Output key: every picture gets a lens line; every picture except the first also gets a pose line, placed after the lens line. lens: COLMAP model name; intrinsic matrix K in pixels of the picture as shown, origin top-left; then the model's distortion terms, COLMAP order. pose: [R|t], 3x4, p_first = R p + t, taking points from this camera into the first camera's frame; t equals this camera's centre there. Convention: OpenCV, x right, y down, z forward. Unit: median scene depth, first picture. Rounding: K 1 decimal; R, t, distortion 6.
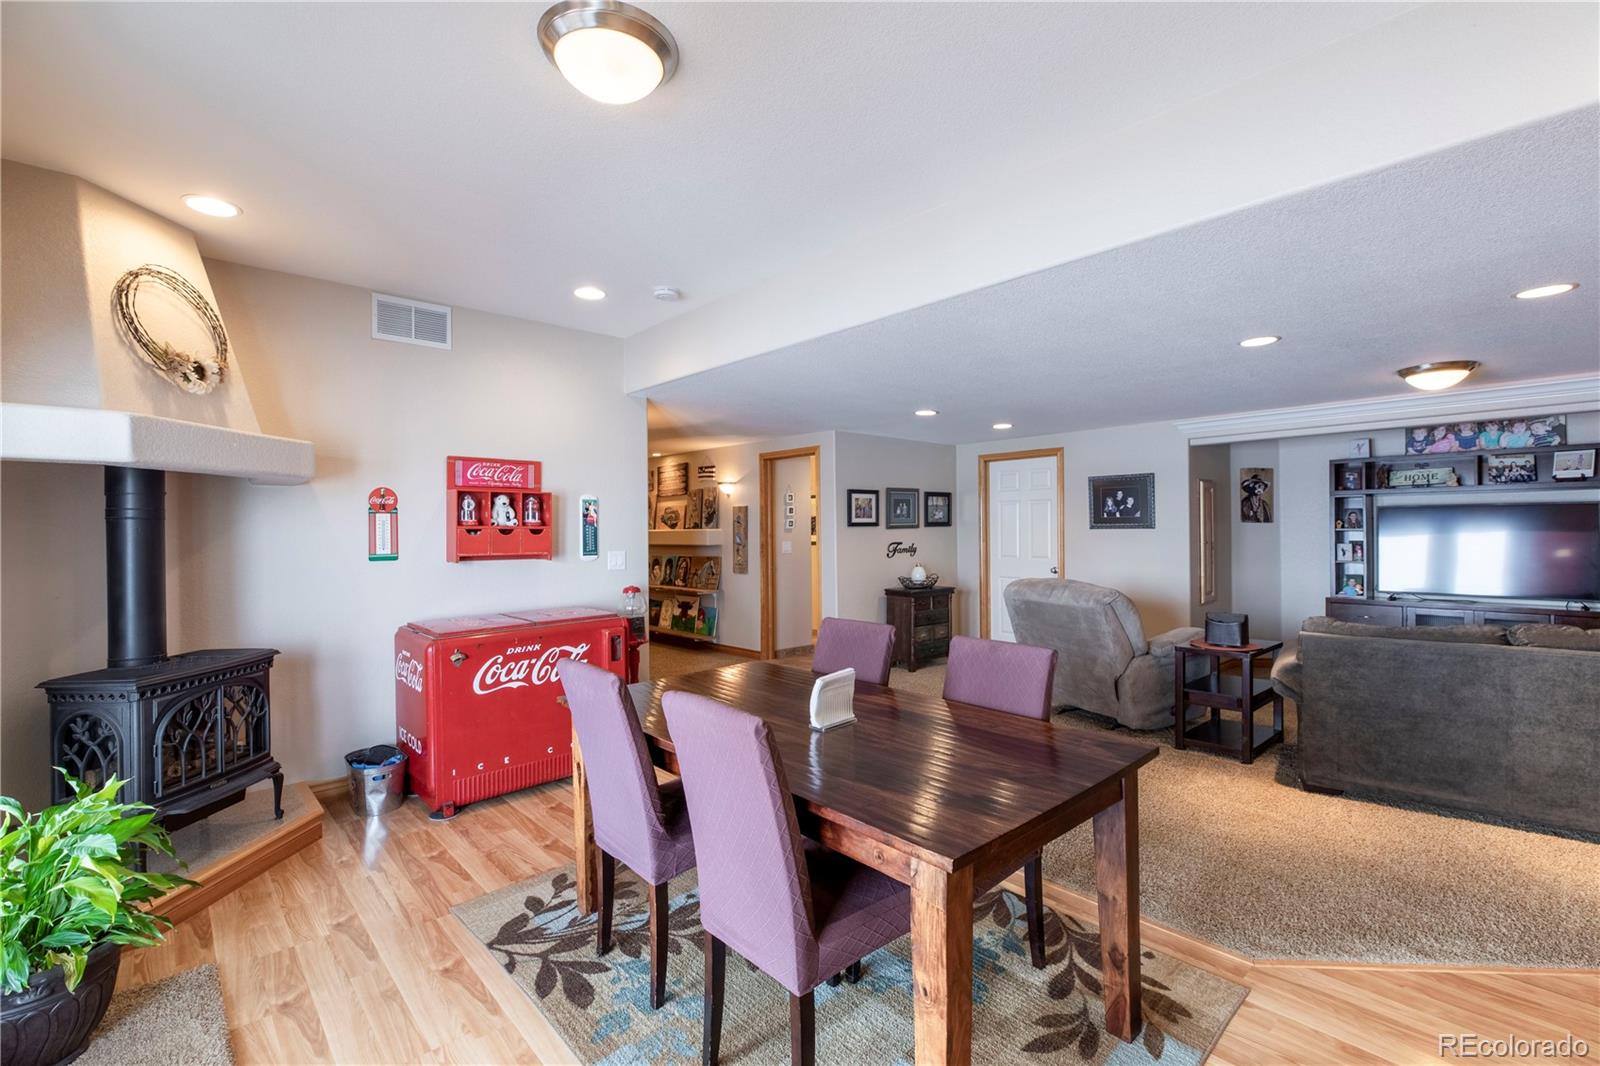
lens RADIAL K [[726.4, 0, 801.3], [0, 726.4, 532.1], [0, 0, 1]] dist [0.003589, 0.000302]
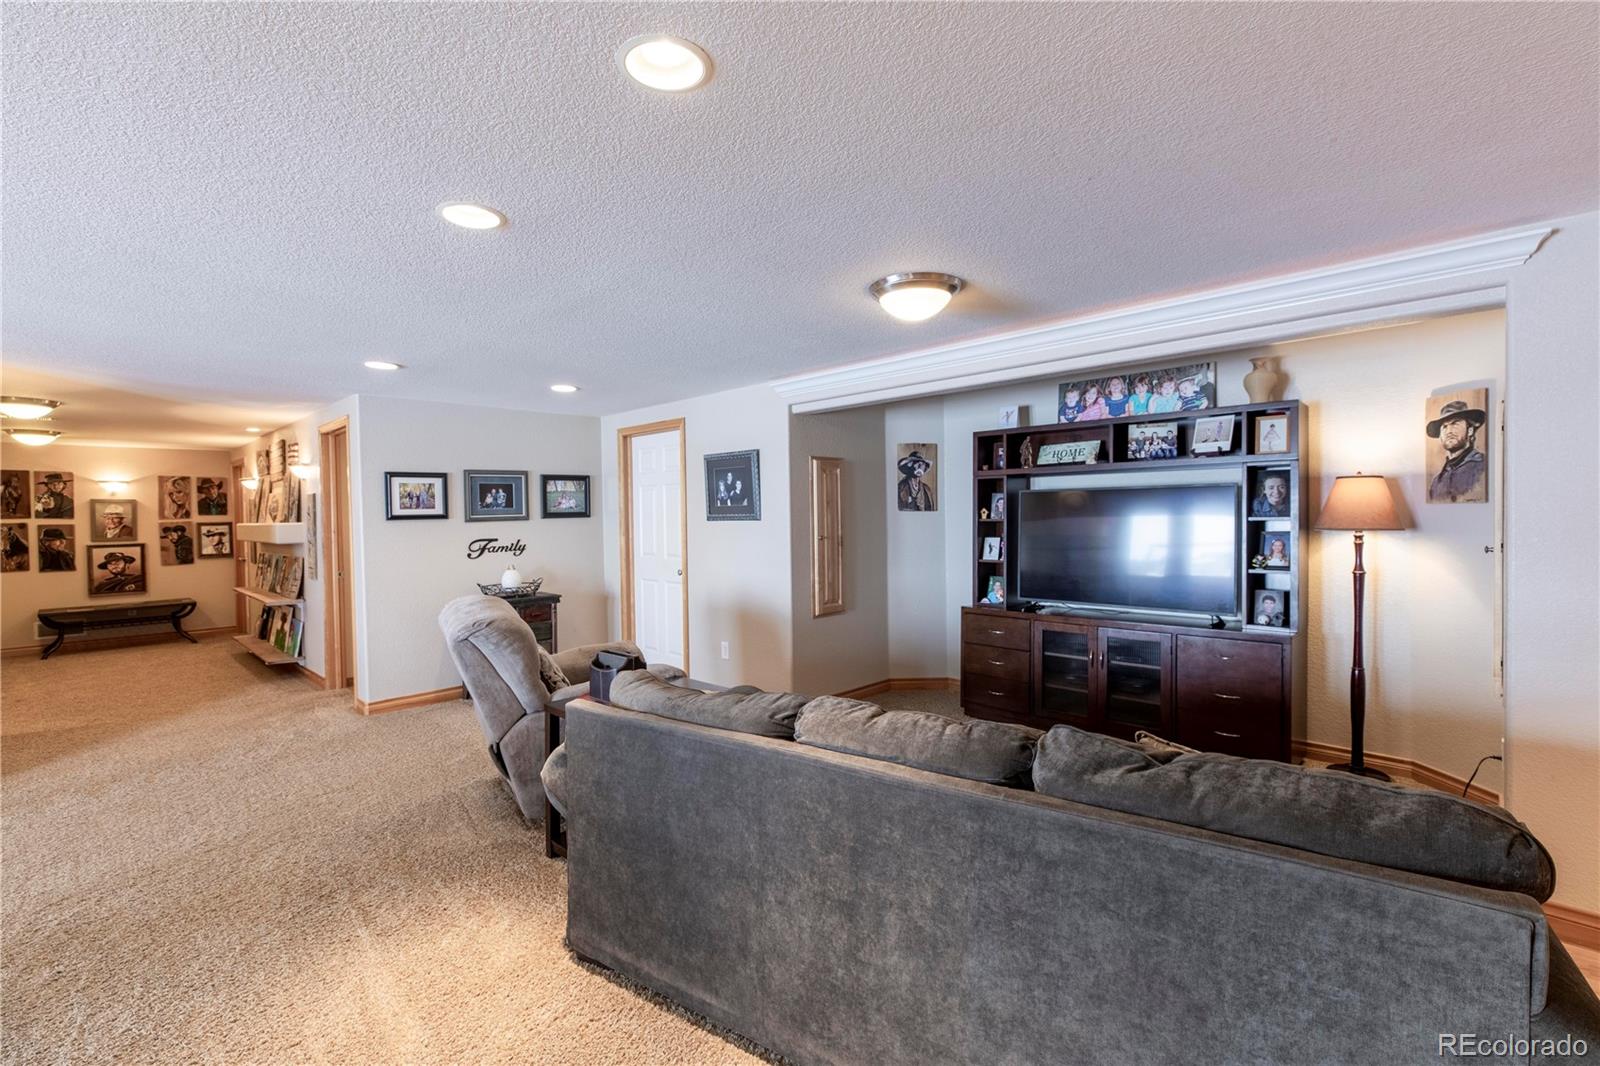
lens RADIAL K [[726.4, 0, 799.3], [0, 726.4, 532.7], [0, 0, 1]] dist [0.003589, 0.000302]
pose [[0.998353, -0.009382, 0.056603, 0.456392], [0.008047, 0.999685, 0.023766, -0.009366], [-0.056808, -0.023271, 0.998114, 0.206311]]
